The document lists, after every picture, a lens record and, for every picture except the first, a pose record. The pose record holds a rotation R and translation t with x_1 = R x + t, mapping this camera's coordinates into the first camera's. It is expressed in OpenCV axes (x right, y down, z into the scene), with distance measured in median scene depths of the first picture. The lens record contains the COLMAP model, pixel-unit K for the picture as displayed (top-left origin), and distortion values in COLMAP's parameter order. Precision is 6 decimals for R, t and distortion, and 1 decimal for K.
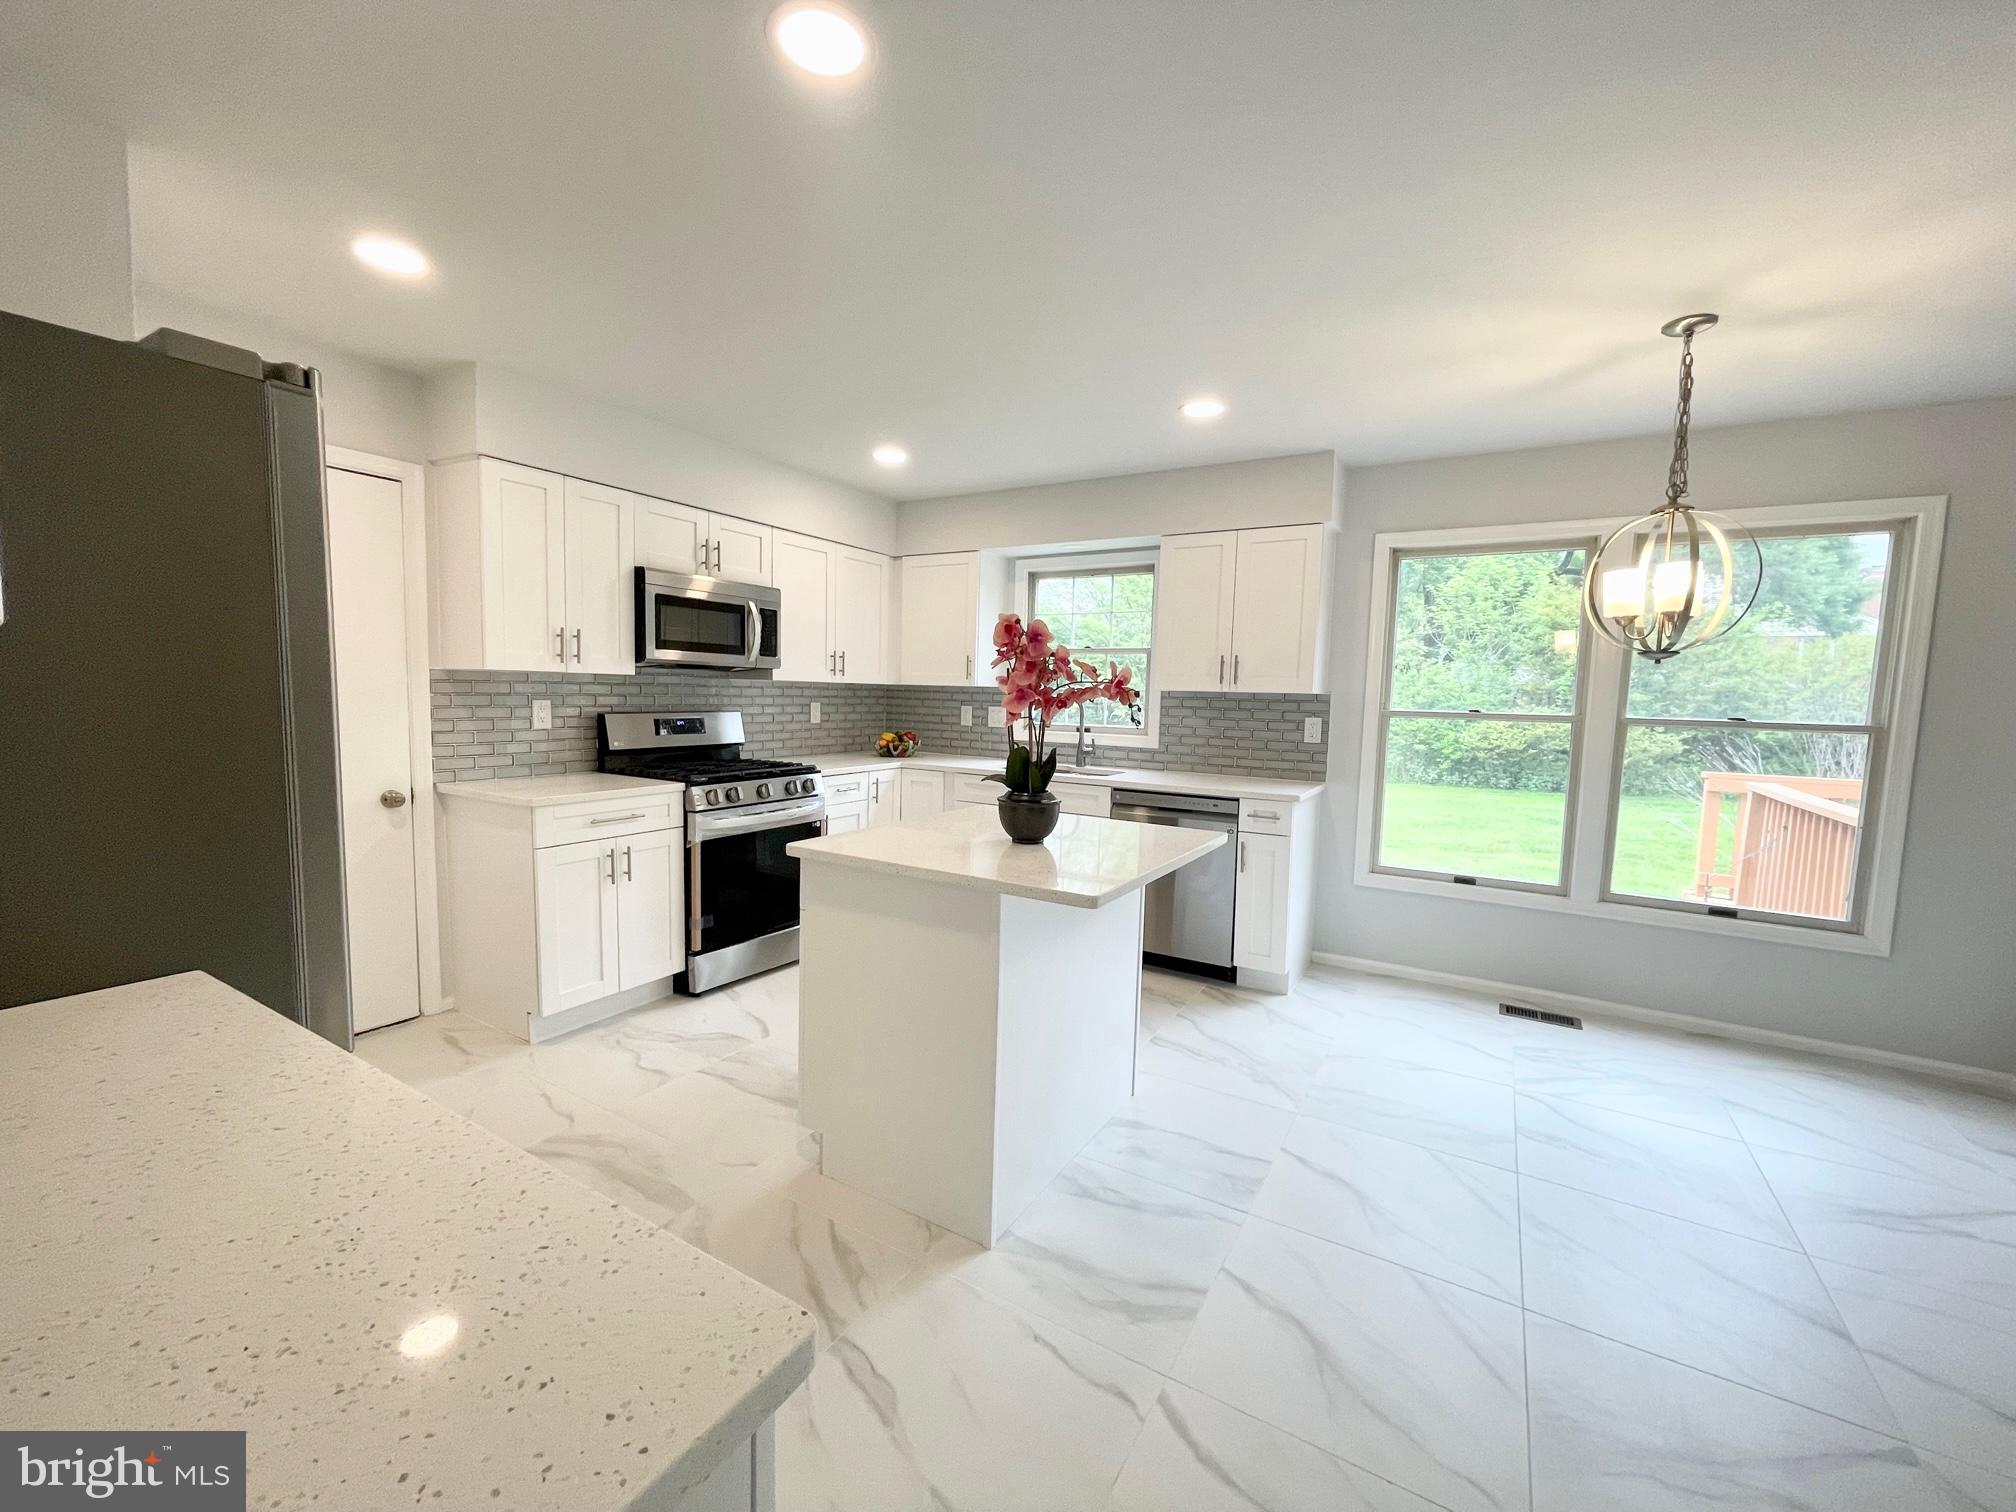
lens RADIAL K [[815.4, 0, 1005.8], [0, 815.4, 759.1], [0, 0, 1]] dist [-0.001410, -0.000068]
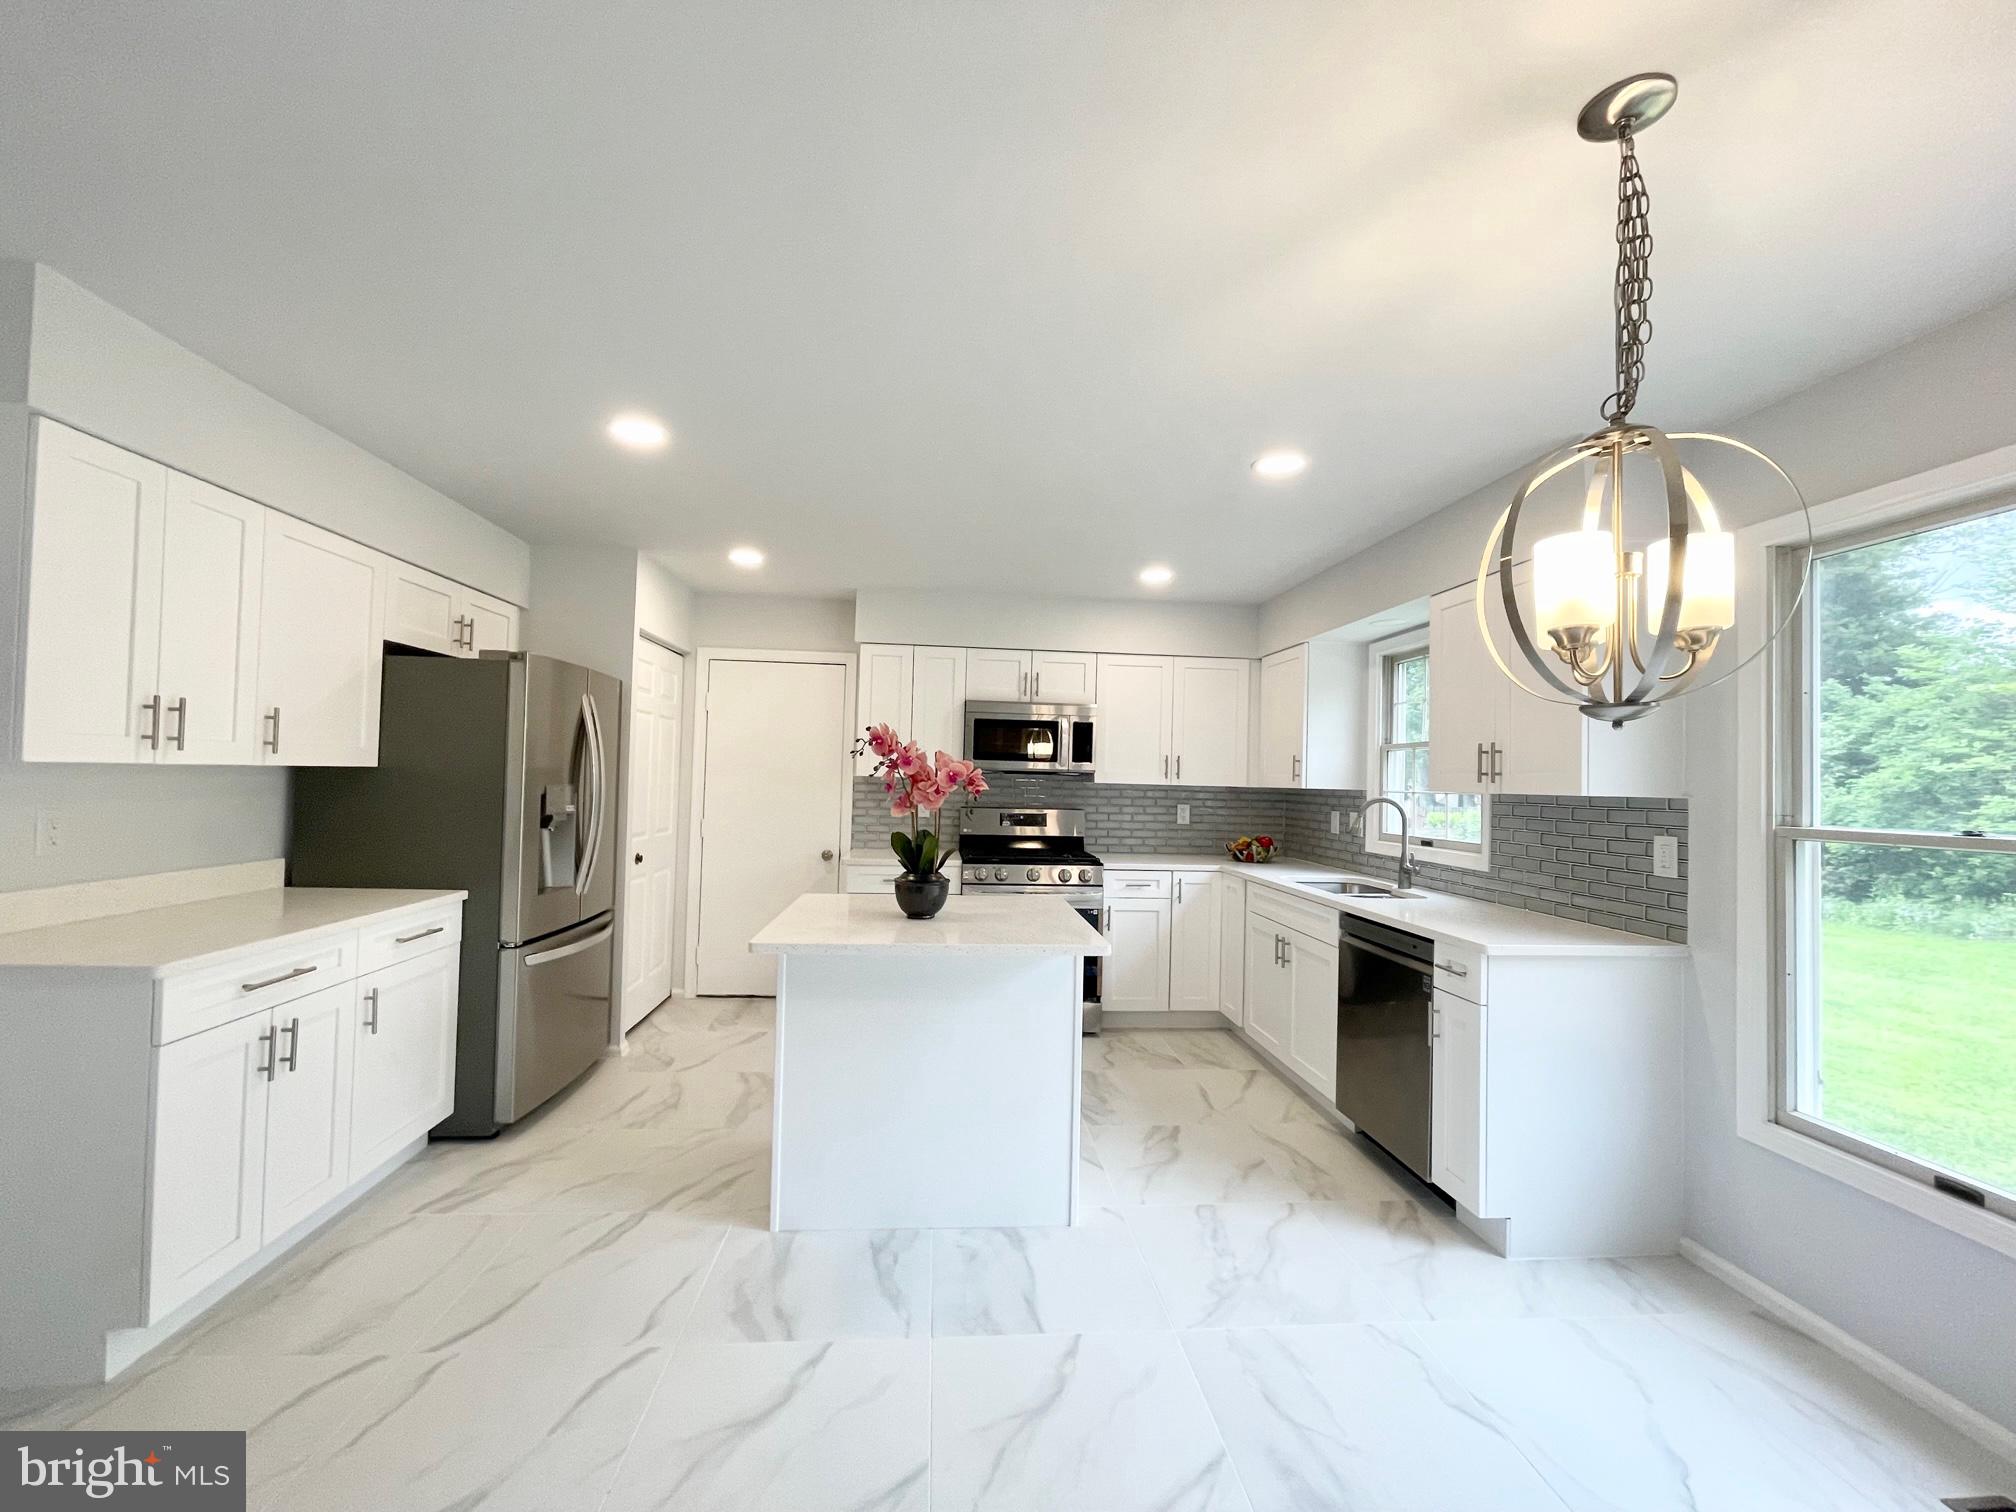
lens RADIAL K [[815.4, 0, 1000.7], [0, 815.4, 762.9], [0, 0, 1]] dist [-0.001410, -0.000068]
pose [[0.586985, -0.027688, -0.809124, 0.593727], [-0.078040, 0.992826, -0.090588, -0.010898], [0.805828, 0.116318, 0.580613, 0.235022]]
